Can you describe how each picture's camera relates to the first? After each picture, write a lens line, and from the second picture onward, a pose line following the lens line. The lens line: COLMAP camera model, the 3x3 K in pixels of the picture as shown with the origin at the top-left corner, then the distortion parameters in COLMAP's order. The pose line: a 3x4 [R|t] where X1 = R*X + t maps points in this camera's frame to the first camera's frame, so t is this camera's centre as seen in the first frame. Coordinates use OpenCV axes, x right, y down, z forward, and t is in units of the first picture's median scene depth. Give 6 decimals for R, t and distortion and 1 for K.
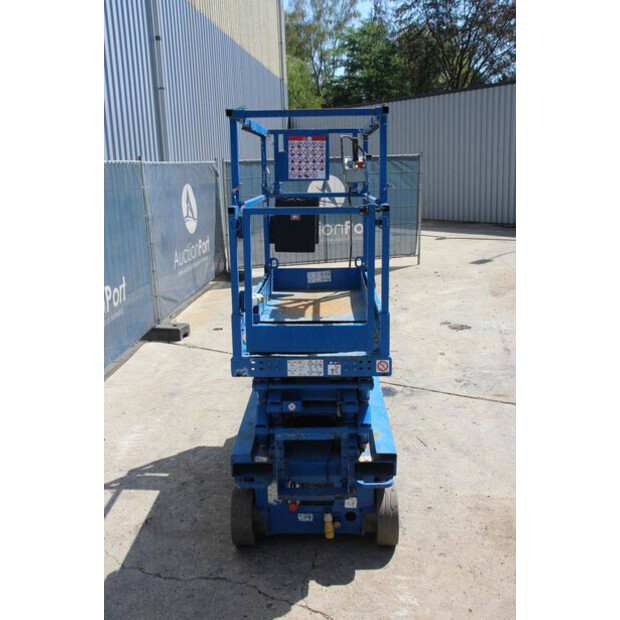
lens RADIAL K [[623.7, 0, 310.0], [0, 623.7, 310.0], [0, 0, 1]] dist [-0.129917, 0.229073]
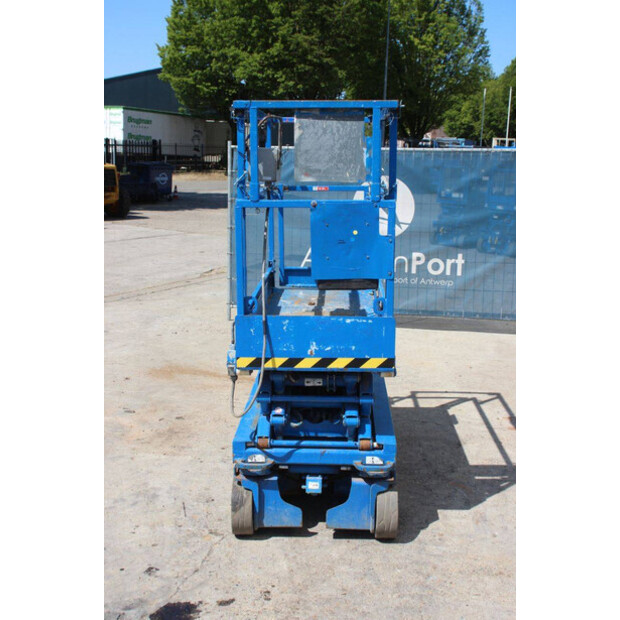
lens RADIAL K [[772.1, 0, 310.0], [0, 772.1, 310.0], [0, 0, 1]] dist [-0.011118, 0.037931]
pose [[-0.999822, 0.010479, 0.015666, 0.003757], [0.016005, 0.911002, 0.412092, -0.487276], [-0.009953, 0.412269, -0.911008, 2.085333]]
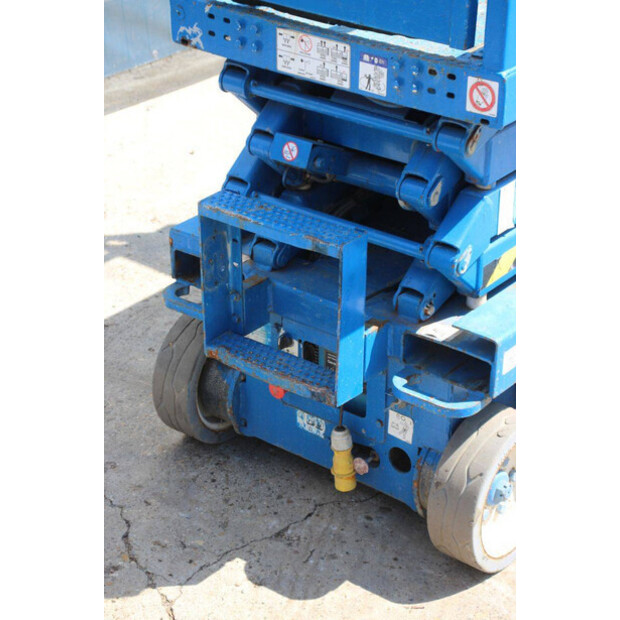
lens RADIAL K [[1469.8, 0, 310.0], [0, 1469.8, 310.0], [0, 0, 1]] dist [0.360740, 1.080244]
pose [[0.802374, 0.293602, -0.519609, 0.407574], [-0.146922, 0.941005, 0.304834, -0.032533], [0.578455, -0.168249, 0.798175, 0.183193]]
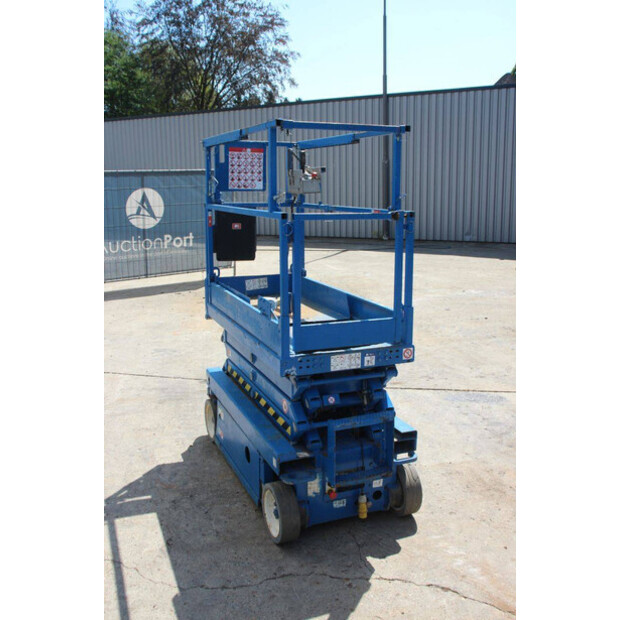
lens RADIAL K [[623.7, 0, 310.0], [0, 623.7, 310.0], [0, 0, 1]] dist [-0.129917, 0.229073]
pose [[0.915518, -0.060541, 0.397694, -0.384267], [0.070354, 0.997471, -0.010115, 0.007857], [-0.396076, 0.037240, 0.917462, 0.023297]]
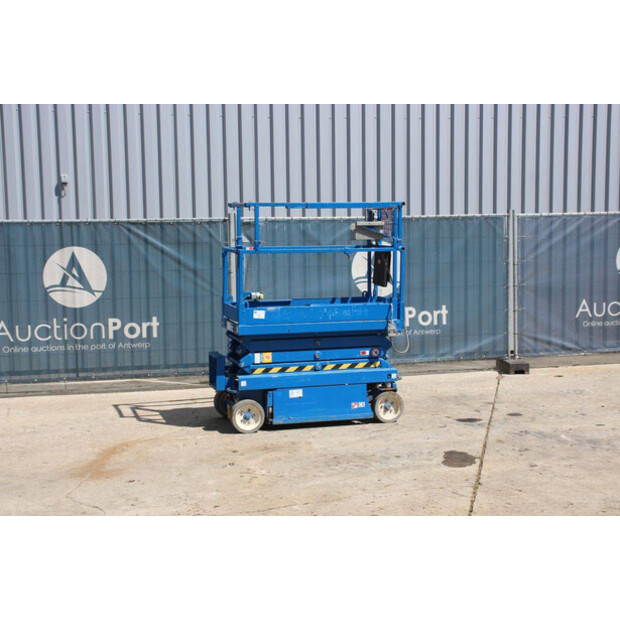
lens RADIAL K [[992.9, 0, 310.0], [0, 992.9, 310.0], [0, 0, 1]] dist [0.091925, 0.035662]
pose [[0.325030, 0.111614, -0.939094, 2.488782], [-0.208132, 0.977106, 0.044095, -0.125944], [0.922517, 0.181124, 0.340819, 0.091140]]
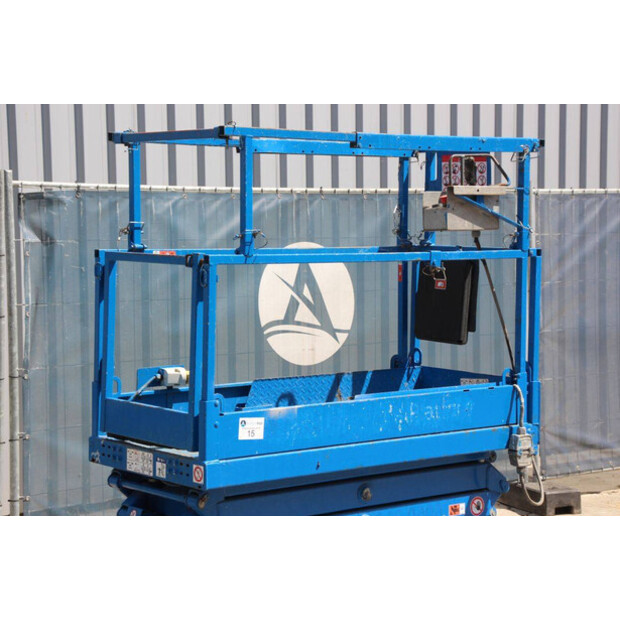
lens RADIAL K [[1469.8, 0, 310.0], [0, 1469.8, 310.0], [0, 0, 1]] dist [0.360740, 1.080244]
pose [[0.653039, 0.068766, -0.754195, 1.165639], [-0.180721, 0.981249, -0.067014, -0.004284], [0.735445, 0.180062, 0.653222, -0.050874]]
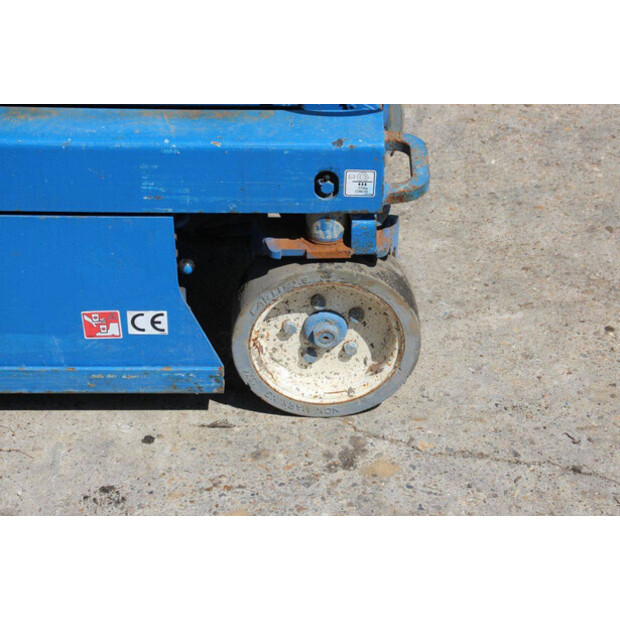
lens RADIAL K [[1469.8, 0, 310.0], [0, 1469.8, 310.0], [0, 0, 1]] dist [0.360740, 1.080244]
pose [[0.022797, 0.611878, -0.790623, 0.629770], [-0.214898, 0.775342, 0.593855, -0.198387], [0.976370, 0.156365, 0.149167, 1.116001]]
